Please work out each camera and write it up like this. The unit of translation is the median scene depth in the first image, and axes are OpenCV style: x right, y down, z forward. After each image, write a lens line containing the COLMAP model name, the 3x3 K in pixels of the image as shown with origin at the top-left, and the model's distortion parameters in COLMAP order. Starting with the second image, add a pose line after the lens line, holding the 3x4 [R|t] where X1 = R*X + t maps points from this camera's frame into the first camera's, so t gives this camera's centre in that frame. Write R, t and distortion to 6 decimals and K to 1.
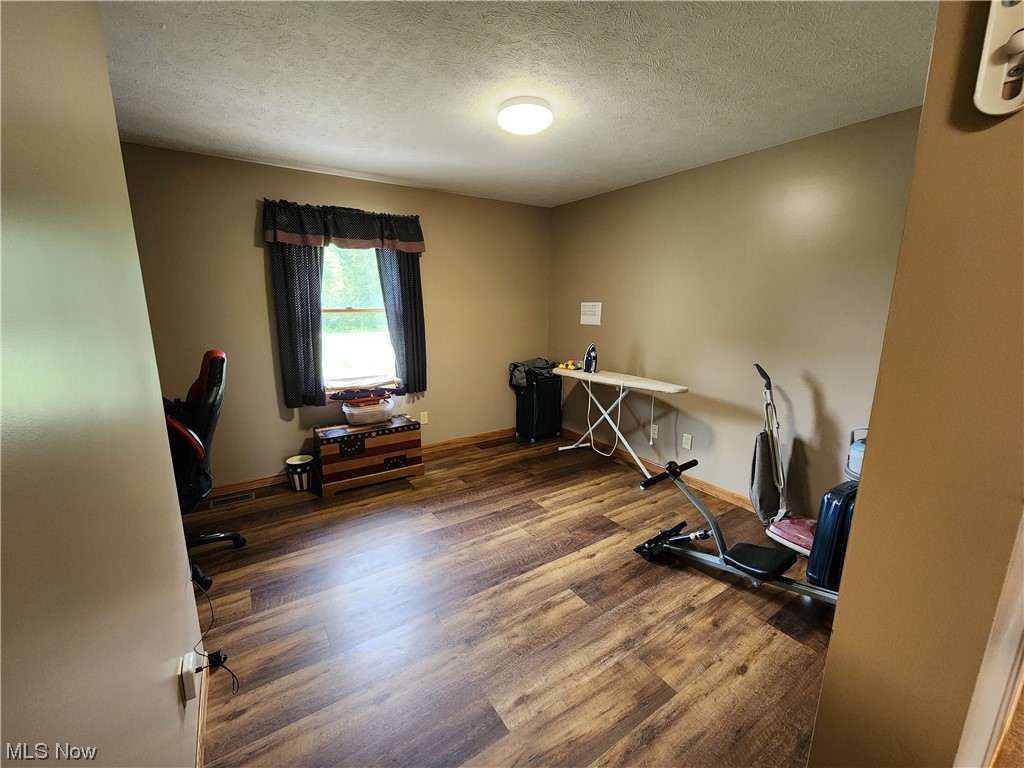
lens RADIAL K [[420.1, 0, 508.6], [0, 420.1, 383.8], [0, 0, 1]] dist [0.001357, -0.002573]
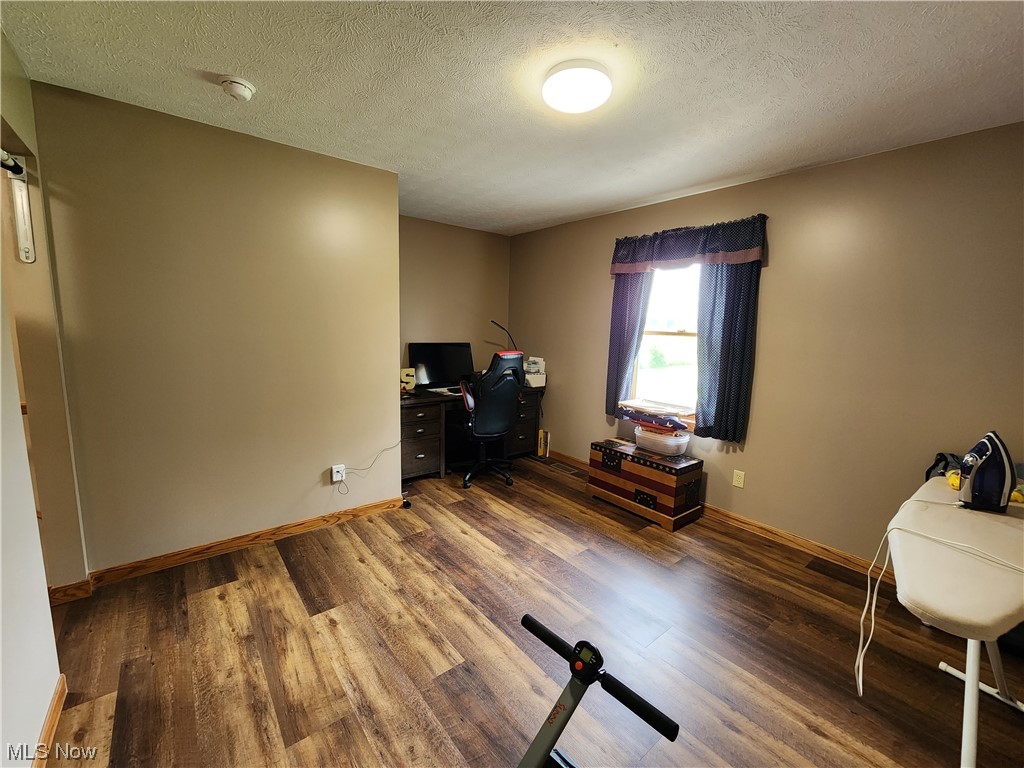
lens RADIAL K [[420.1, 0, 510.3], [0, 420.1, 384.7], [0, 0, 1]] dist [0.001357, -0.002573]
pose [[0.096968, 0.139593, -0.985450, 0.839405], [-0.223878, 0.967801, 0.115063, -0.135269], [0.969781, 0.209463, 0.125098, 0.831350]]
